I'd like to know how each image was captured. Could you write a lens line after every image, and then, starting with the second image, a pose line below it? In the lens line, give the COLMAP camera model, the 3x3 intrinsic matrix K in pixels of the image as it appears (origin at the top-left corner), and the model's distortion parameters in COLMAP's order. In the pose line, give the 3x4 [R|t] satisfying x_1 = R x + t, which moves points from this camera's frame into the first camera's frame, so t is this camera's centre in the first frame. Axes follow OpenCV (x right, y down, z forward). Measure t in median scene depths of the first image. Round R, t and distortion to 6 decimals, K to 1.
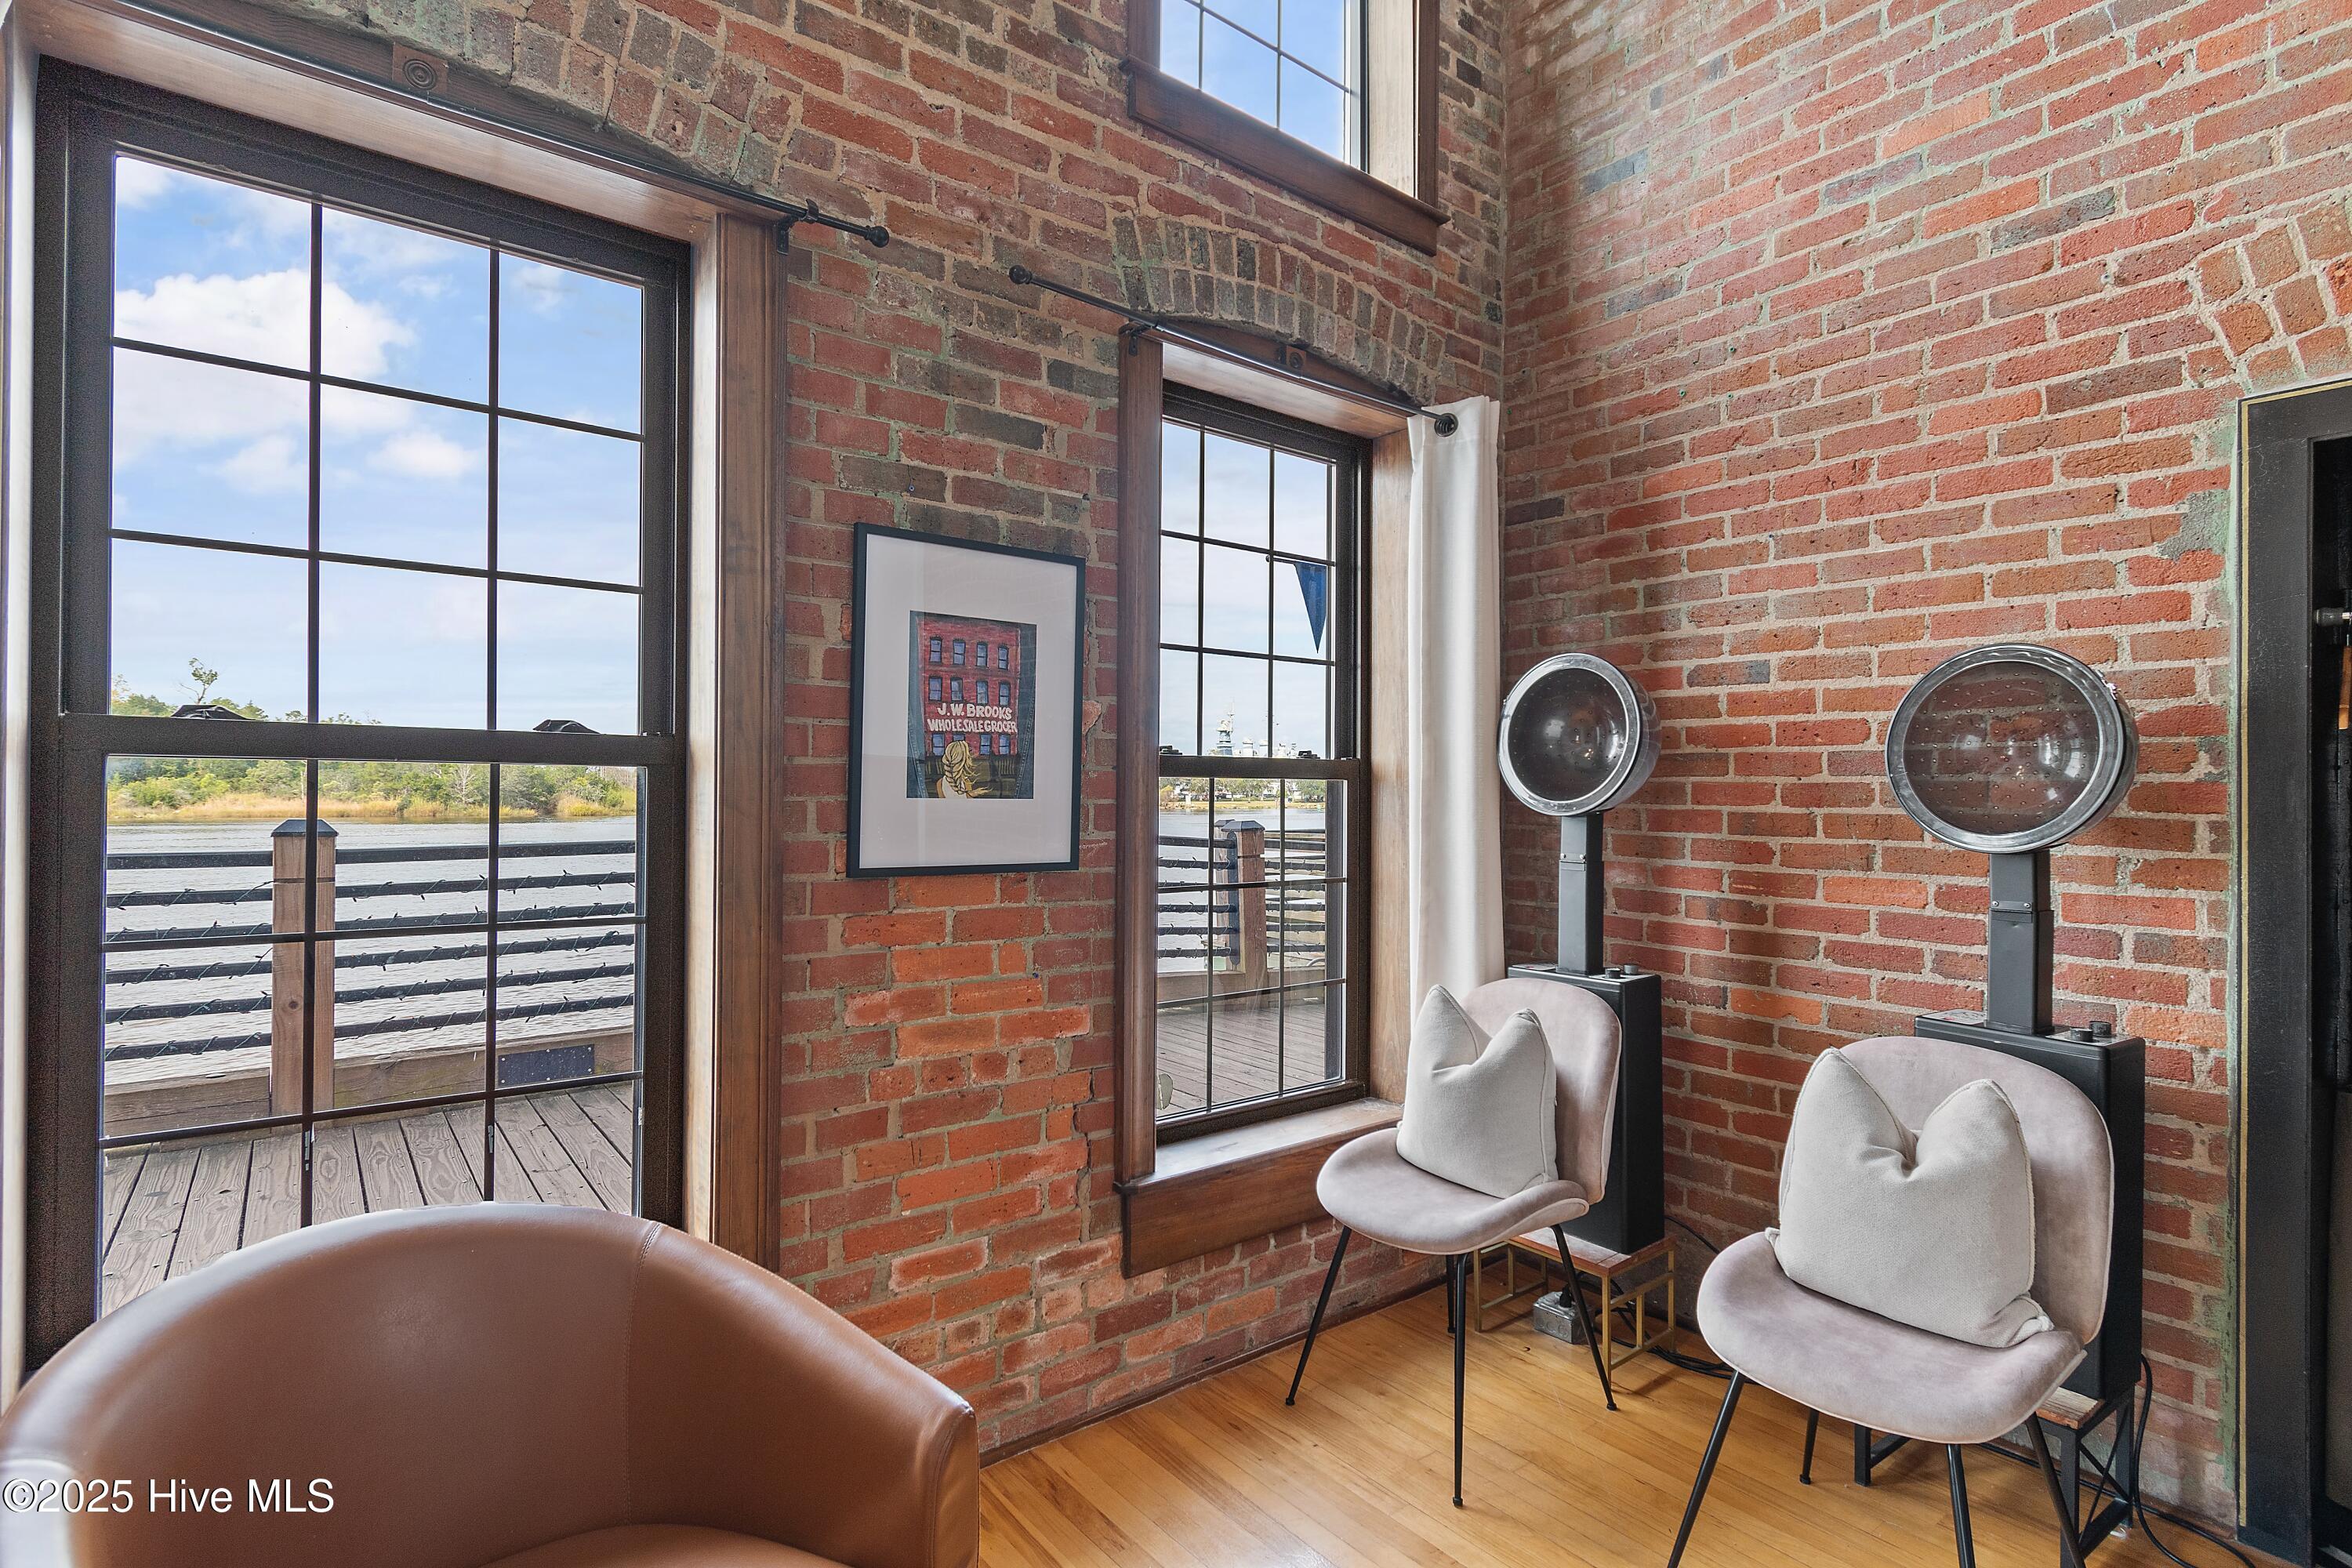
lens RADIAL K [[1156.3, 0, 1159.2], [0, 1156.3, 787.3], [0, 0, 1]] dist [0.008721, -0.006715]
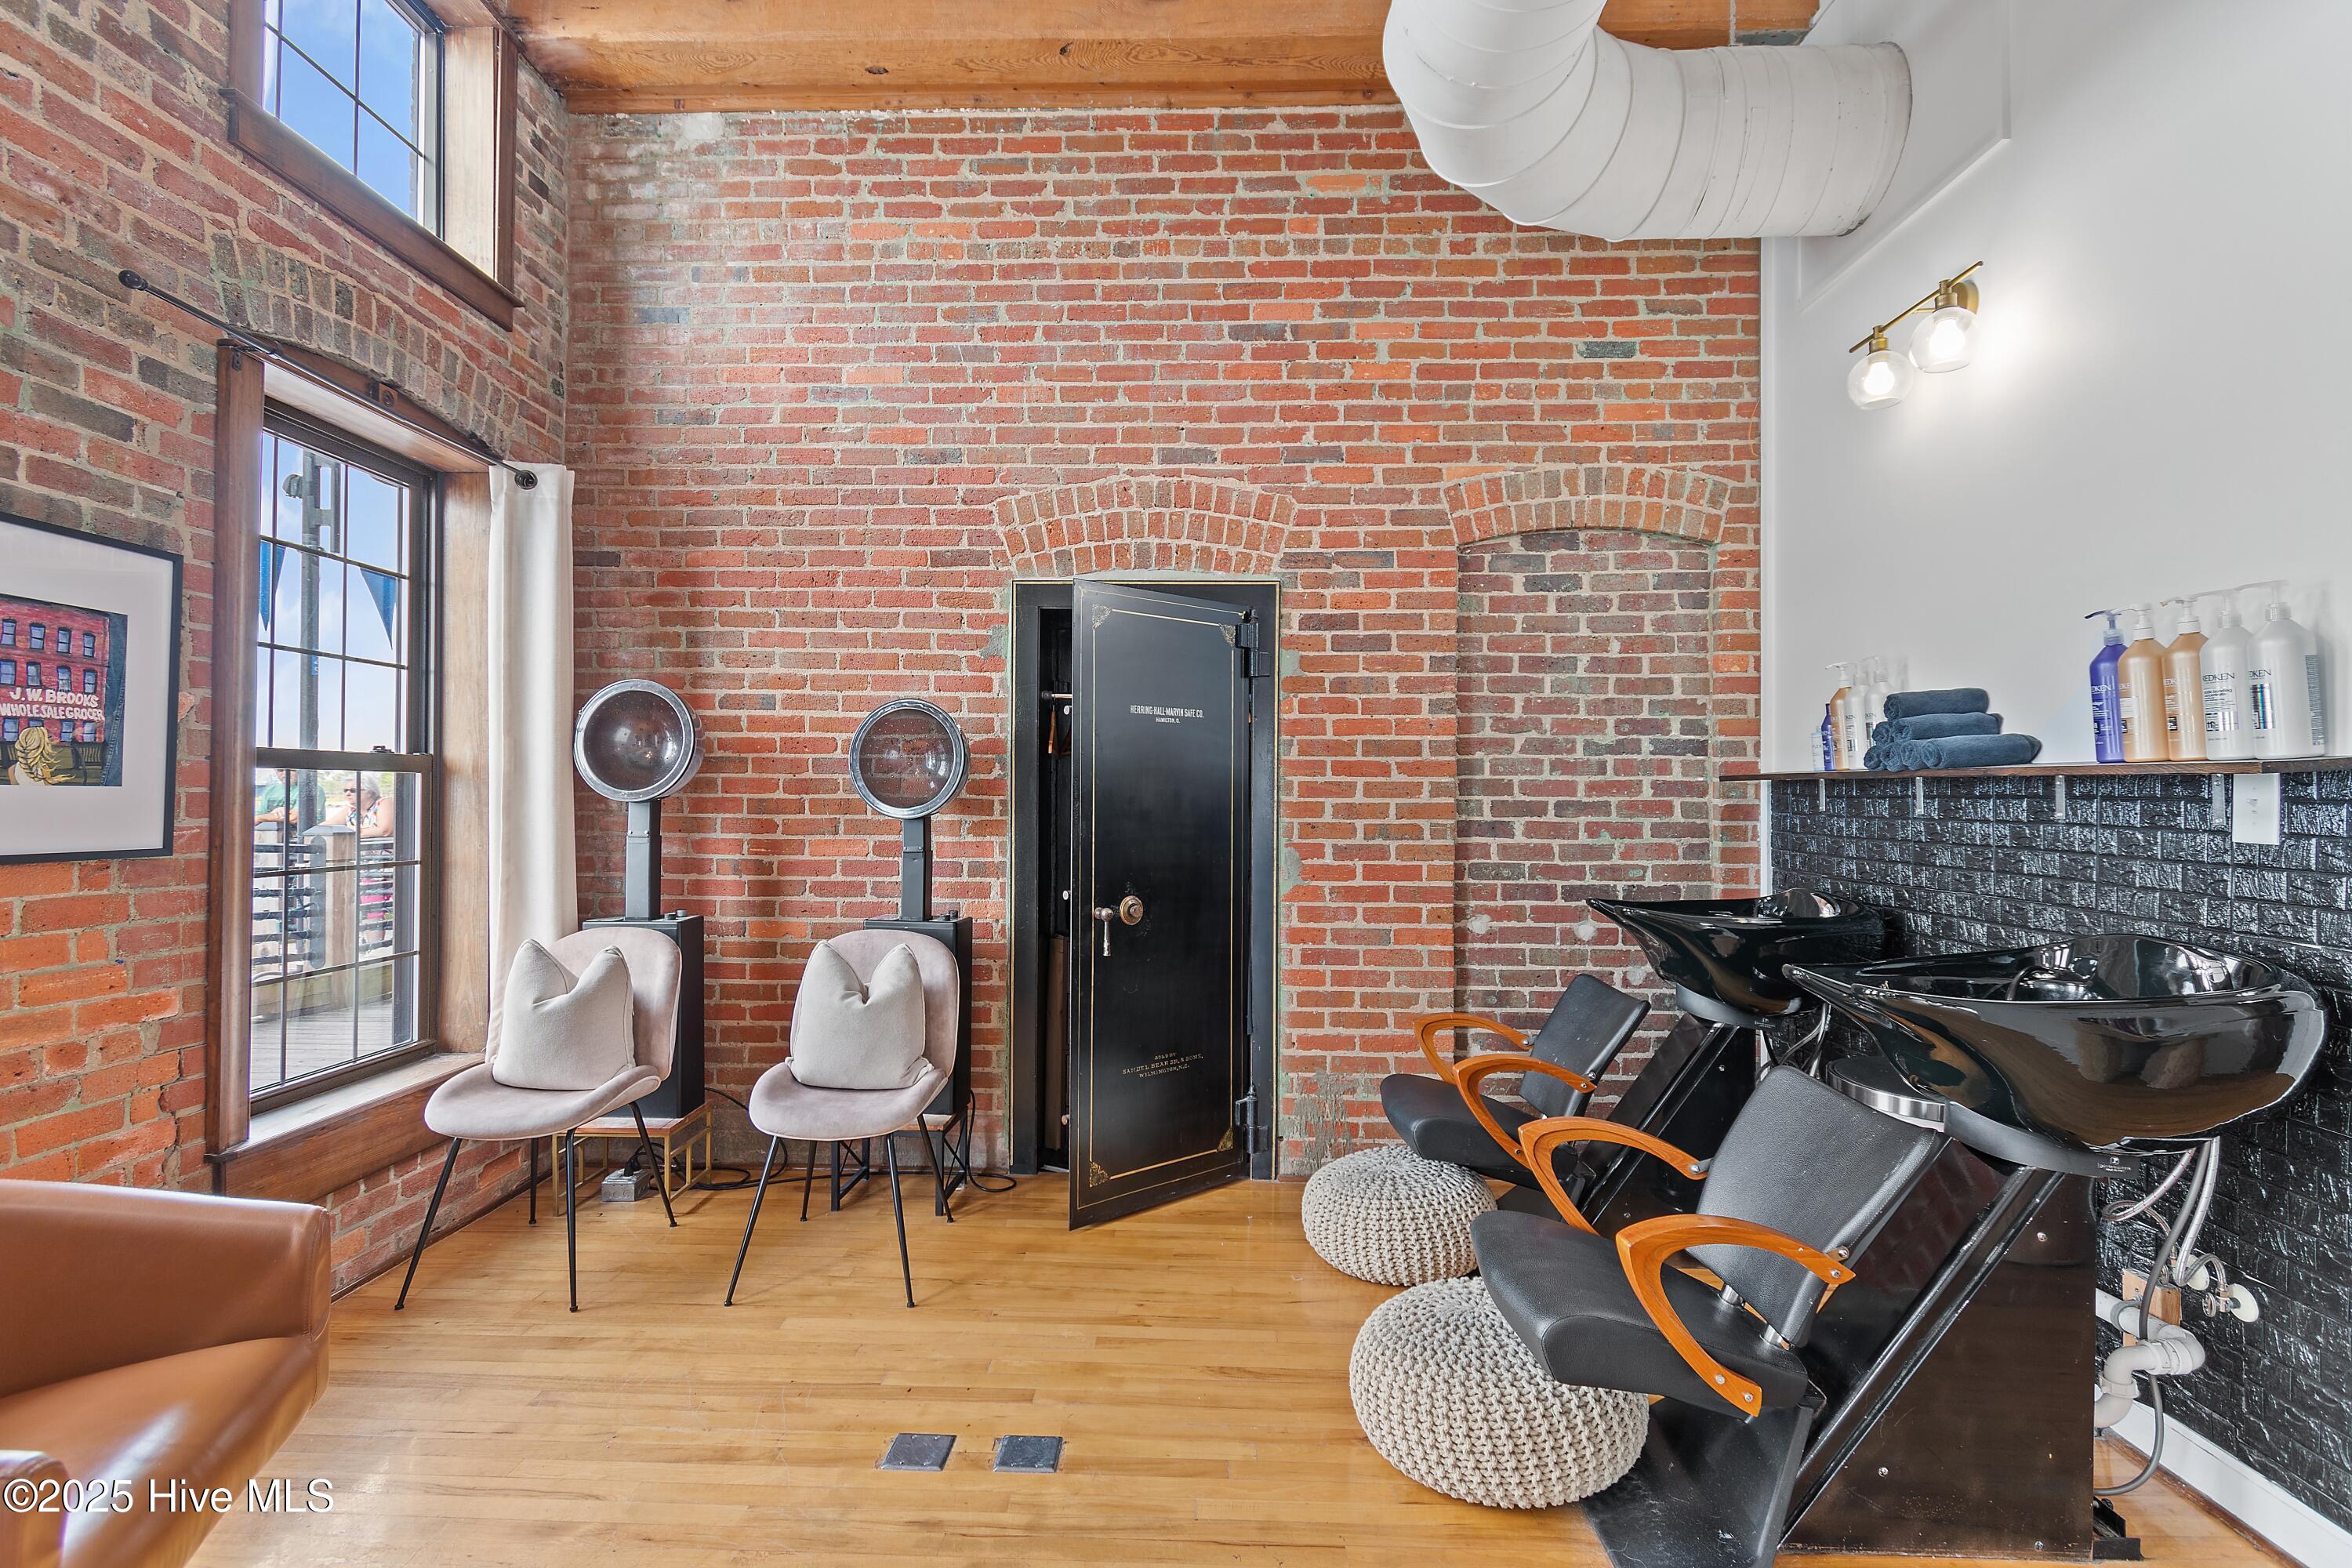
lens RADIAL K [[1129.8, 0, 1185.3], [0, 1129.8, 782.1], [0, 0, 1]] dist [0.009576, -0.005371]
pose [[0.630725, 0.006453, 0.775980, -0.298475], [-0.003187, 0.999979, -0.005724, 0.008940], [-0.776000, 0.001137, 0.630732, -0.355986]]
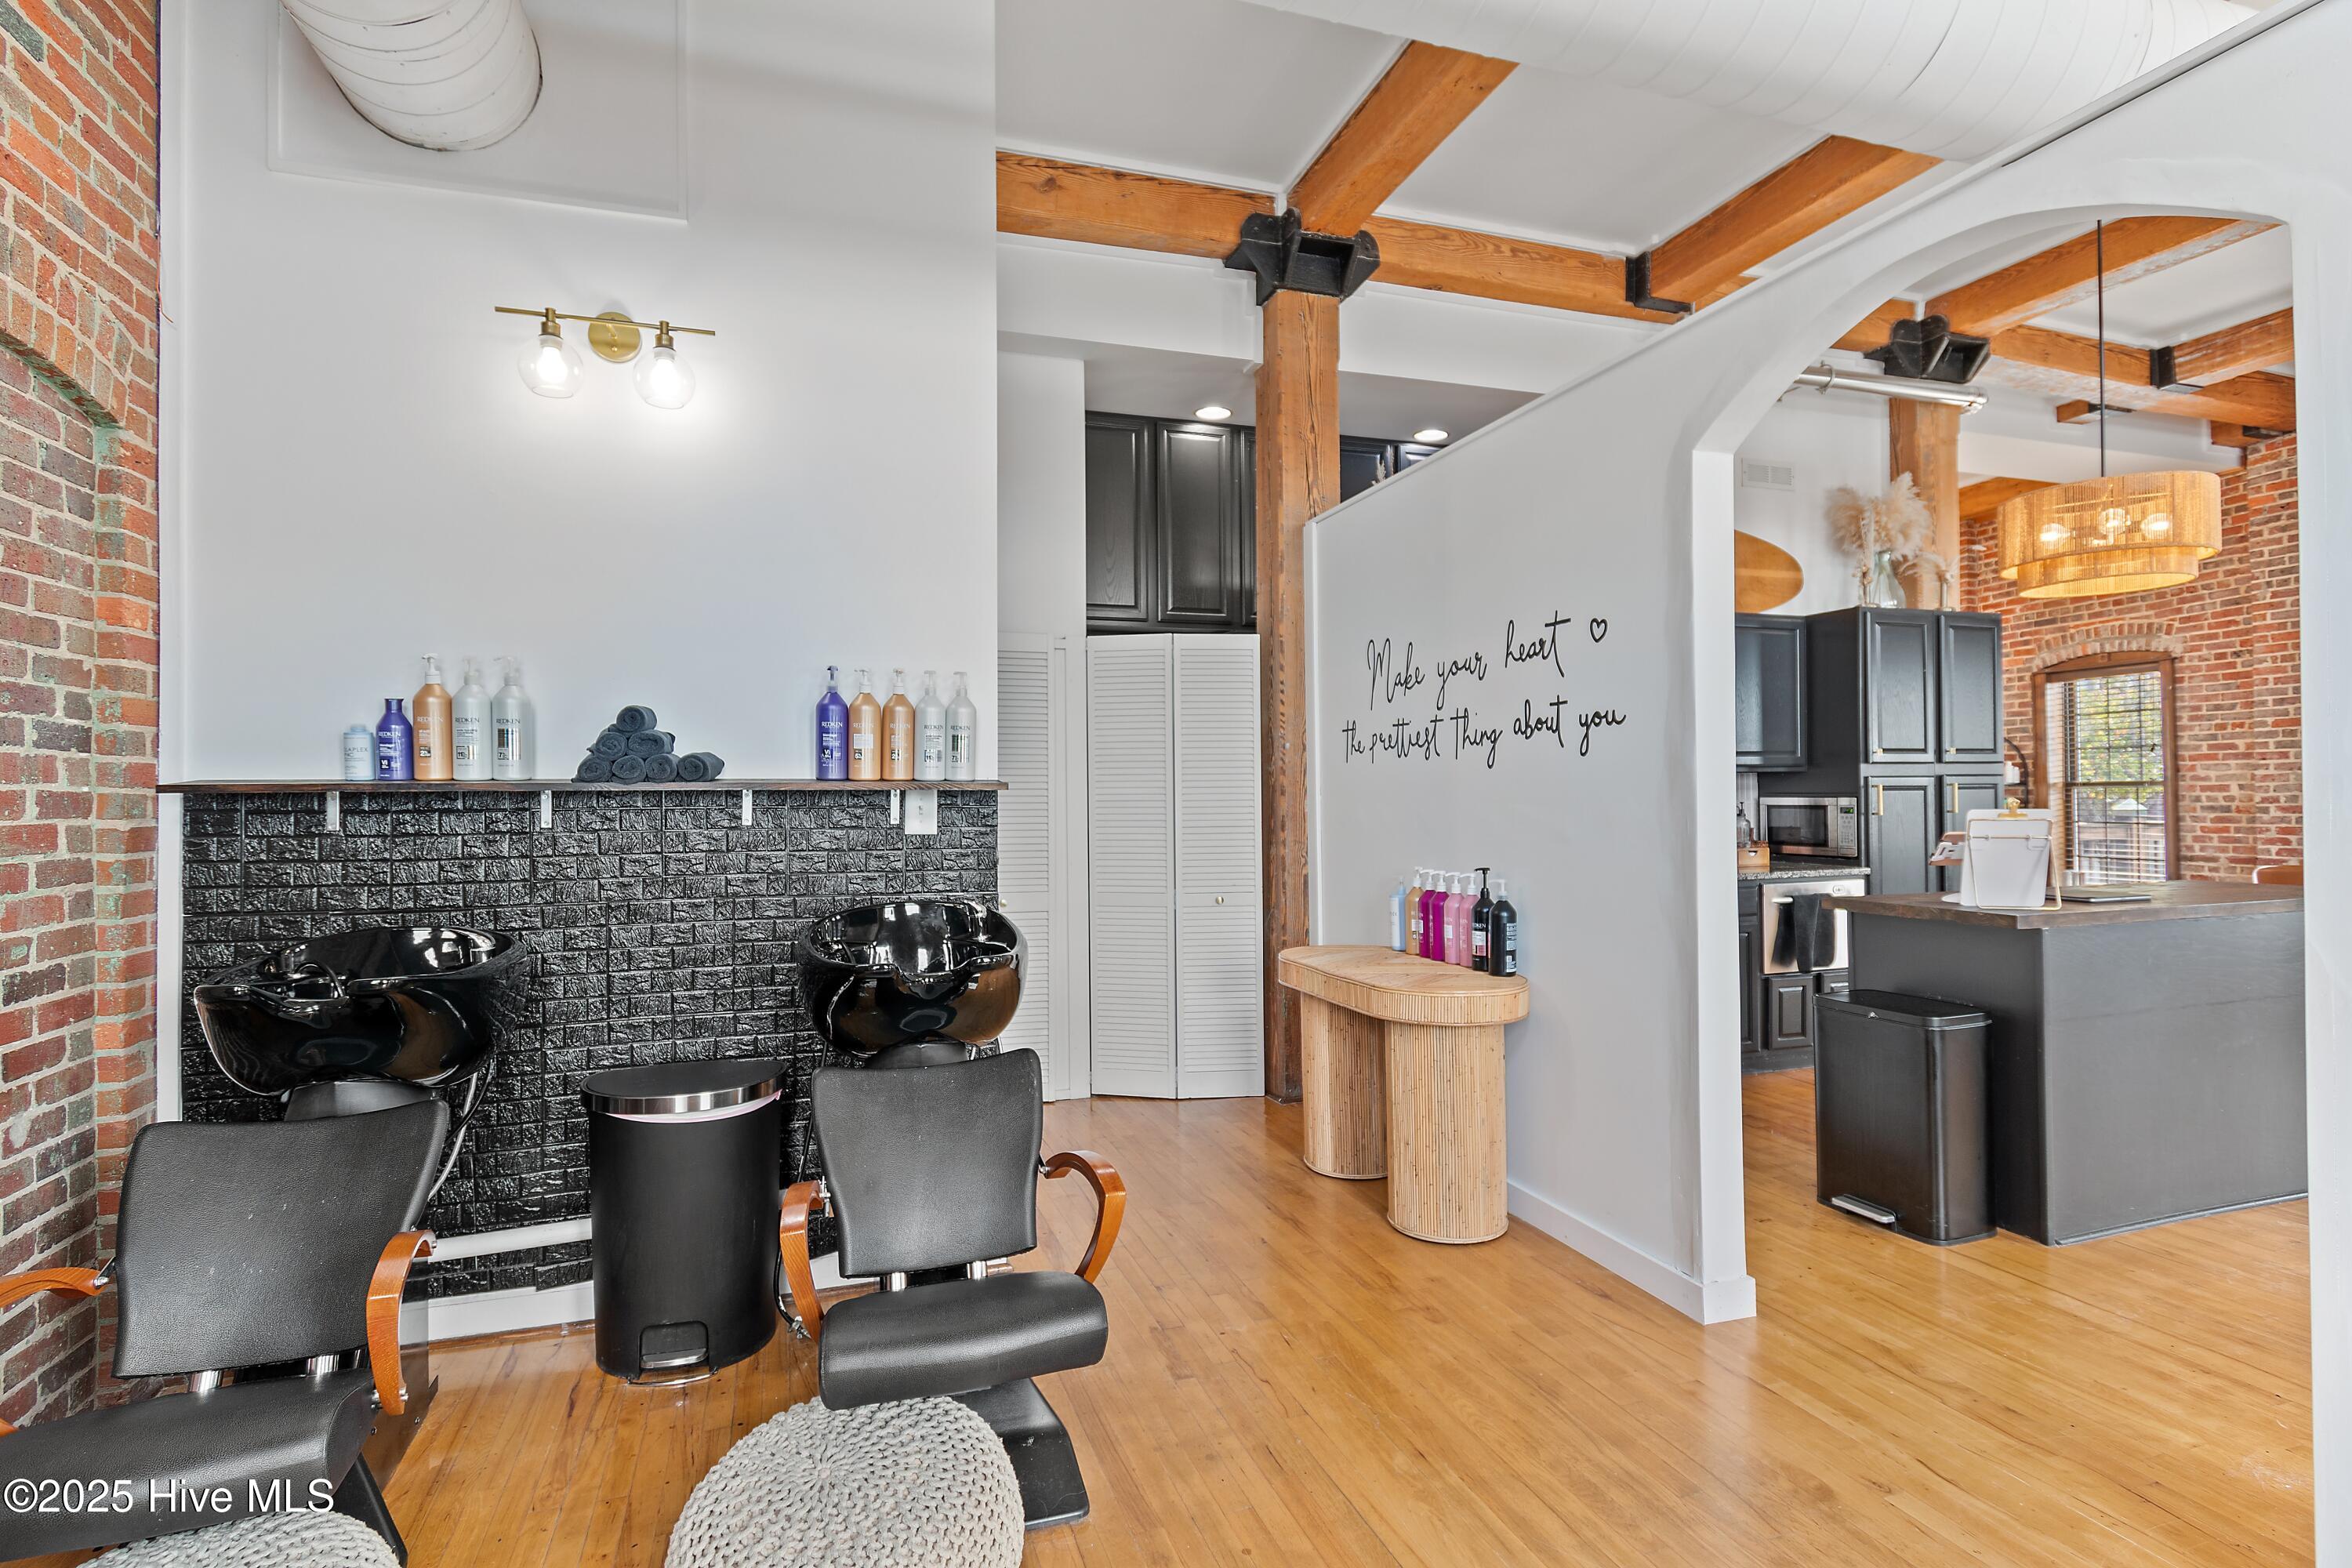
lens RADIAL K [[1156.3, 0, 1181.7], [0, 1156.3, 790.4], [0, 0, 1]] dist [0.008721, -0.006715]
pose [[-0.944741, 0.008048, 0.327719, 0.161734], [0.006467, 0.999962, -0.005915, 0.006226], [-0.327754, -0.003469, -0.944757, 0.789014]]
